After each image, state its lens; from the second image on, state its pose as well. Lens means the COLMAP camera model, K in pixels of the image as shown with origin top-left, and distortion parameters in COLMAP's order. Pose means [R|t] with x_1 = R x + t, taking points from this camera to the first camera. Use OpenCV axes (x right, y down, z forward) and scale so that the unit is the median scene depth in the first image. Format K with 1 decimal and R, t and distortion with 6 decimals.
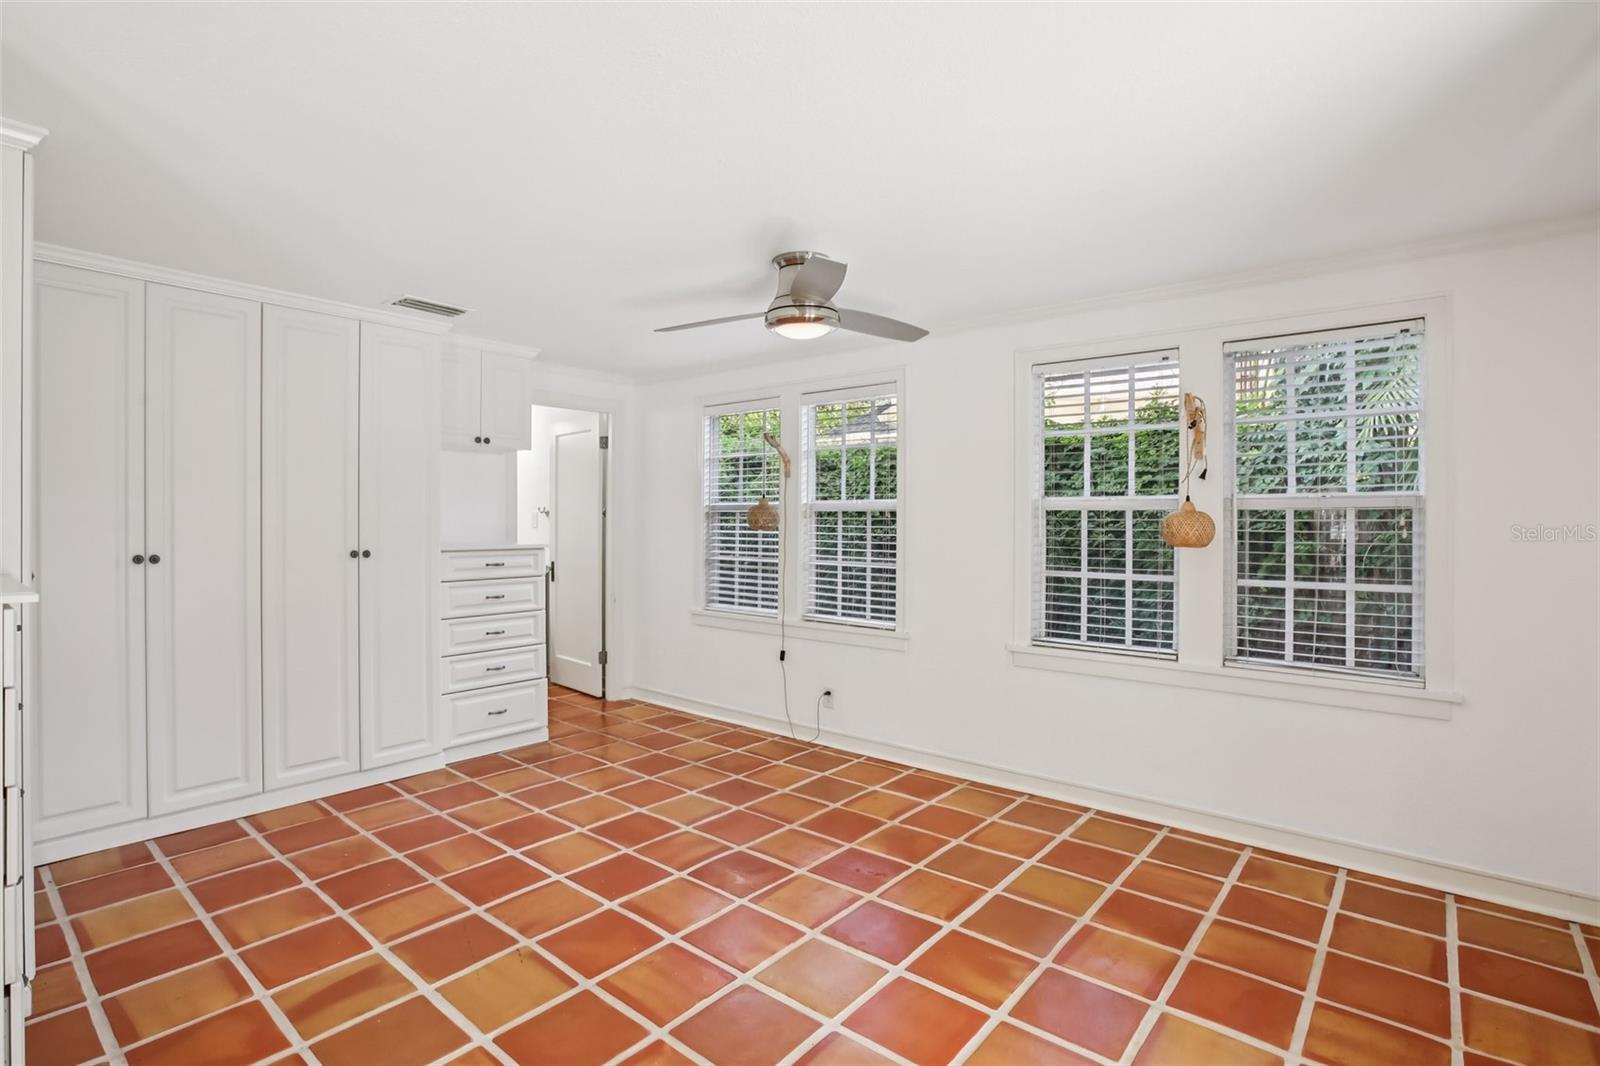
lens RADIAL K [[763.7, 0, 801.9], [0, 763.7, 525.7], [0, 0, 1]] dist [-0.013961, -0.001088]
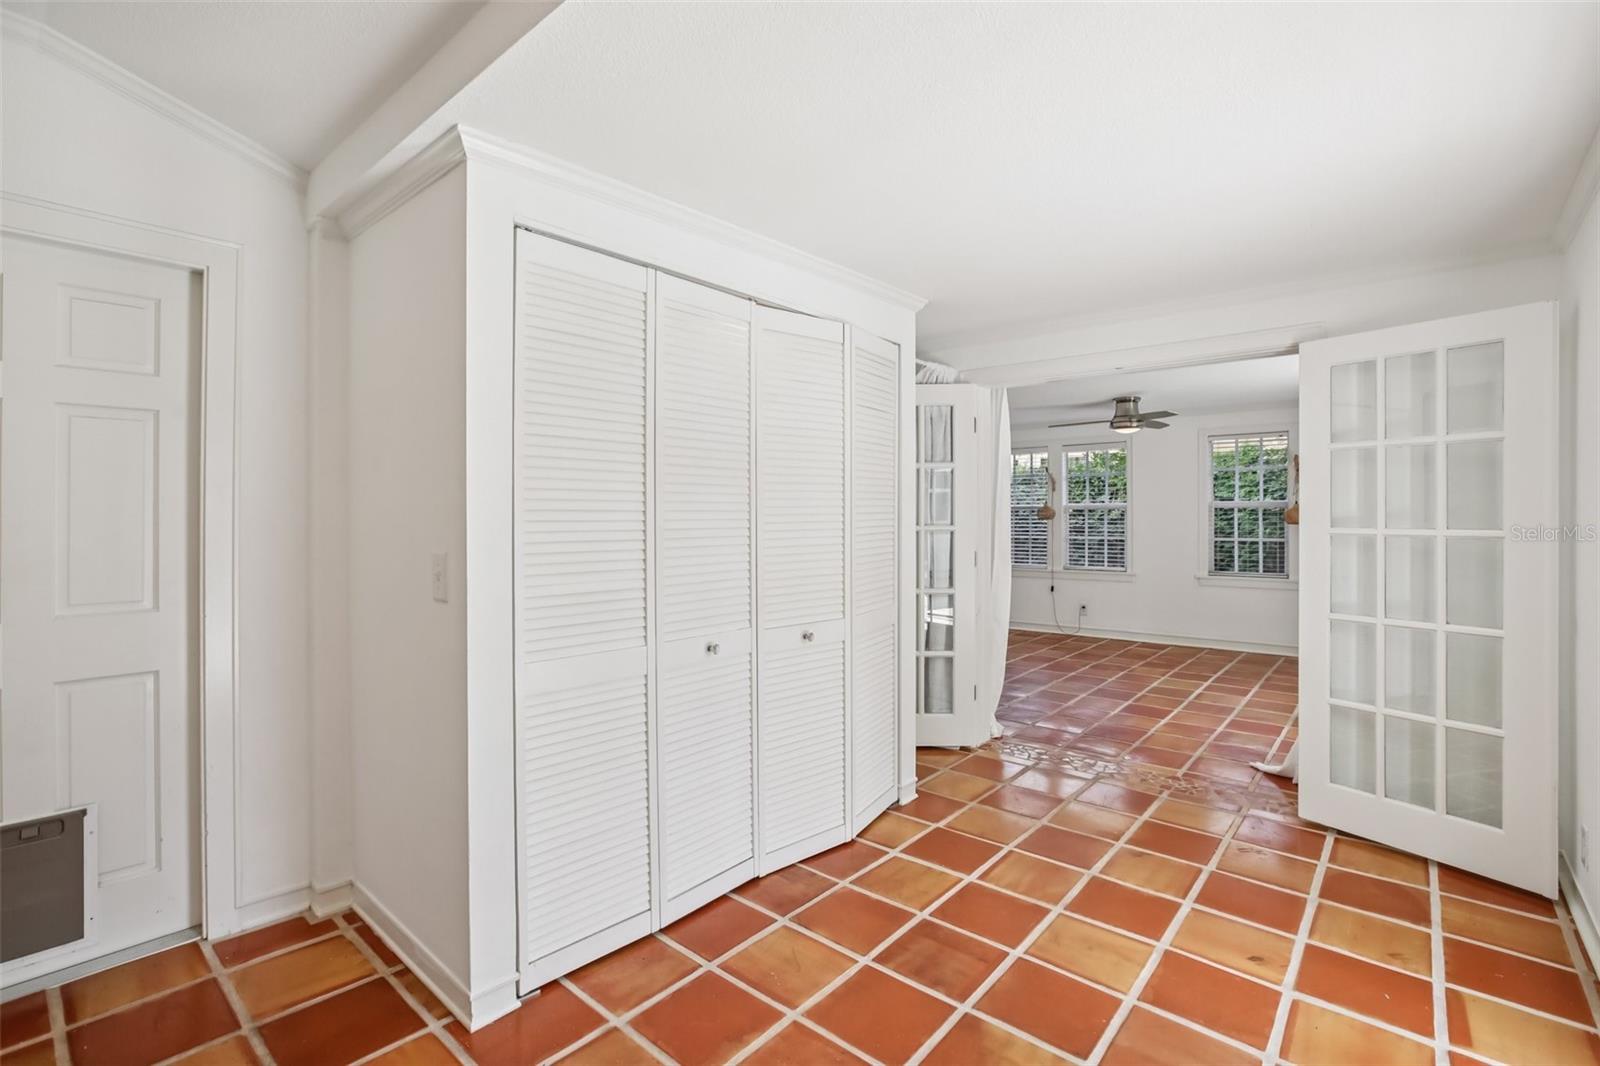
lens RADIAL K [[722.5, 0, 796.2], [0, 722.5, 533.1], [0, 0, 1]] dist [-0.000815, 0.000684]
pose [[0.999860, -0.010082, -0.013338, -0.641615], [0.010320, 0.999786, 0.017918, -0.000519], [0.013155, -0.018053, 0.999750, -0.776621]]
